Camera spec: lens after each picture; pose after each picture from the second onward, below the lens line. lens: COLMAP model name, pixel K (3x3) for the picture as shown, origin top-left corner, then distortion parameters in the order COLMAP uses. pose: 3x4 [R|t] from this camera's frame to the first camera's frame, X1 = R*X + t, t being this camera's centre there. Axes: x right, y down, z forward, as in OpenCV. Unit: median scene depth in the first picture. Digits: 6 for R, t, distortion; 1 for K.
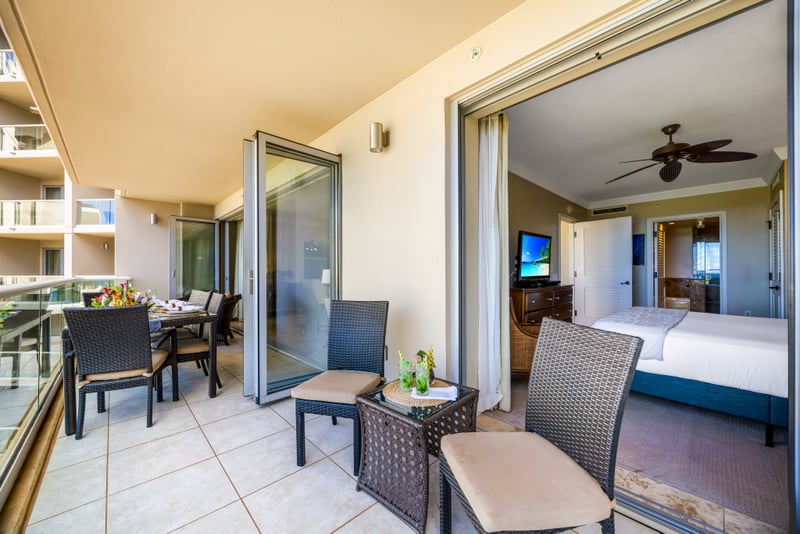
lens RADIAL K [[298.2, 0, 419.3], [0, 298.2, 268.0], [0, 0, 1]] dist [-0.003469, 0.000209]
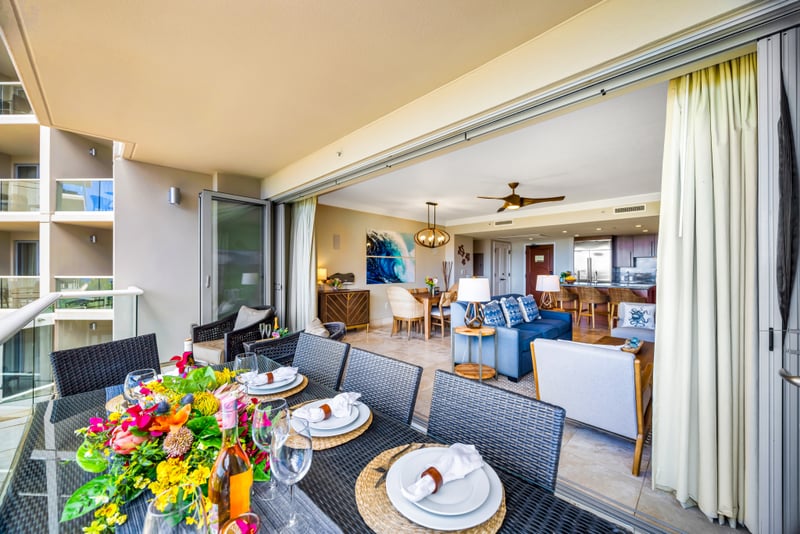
lens RADIAL K [[298.2, 0, 408.5], [0, 298.2, 268.2], [0, 0, 1]] dist [-0.003469, 0.000209]
pose [[0.999936, 0.007149, 0.008759, -0.362300], [-0.007264, 0.999887, 0.013173, -0.020209], [-0.008663, -0.013236, 0.999875, 0.324968]]
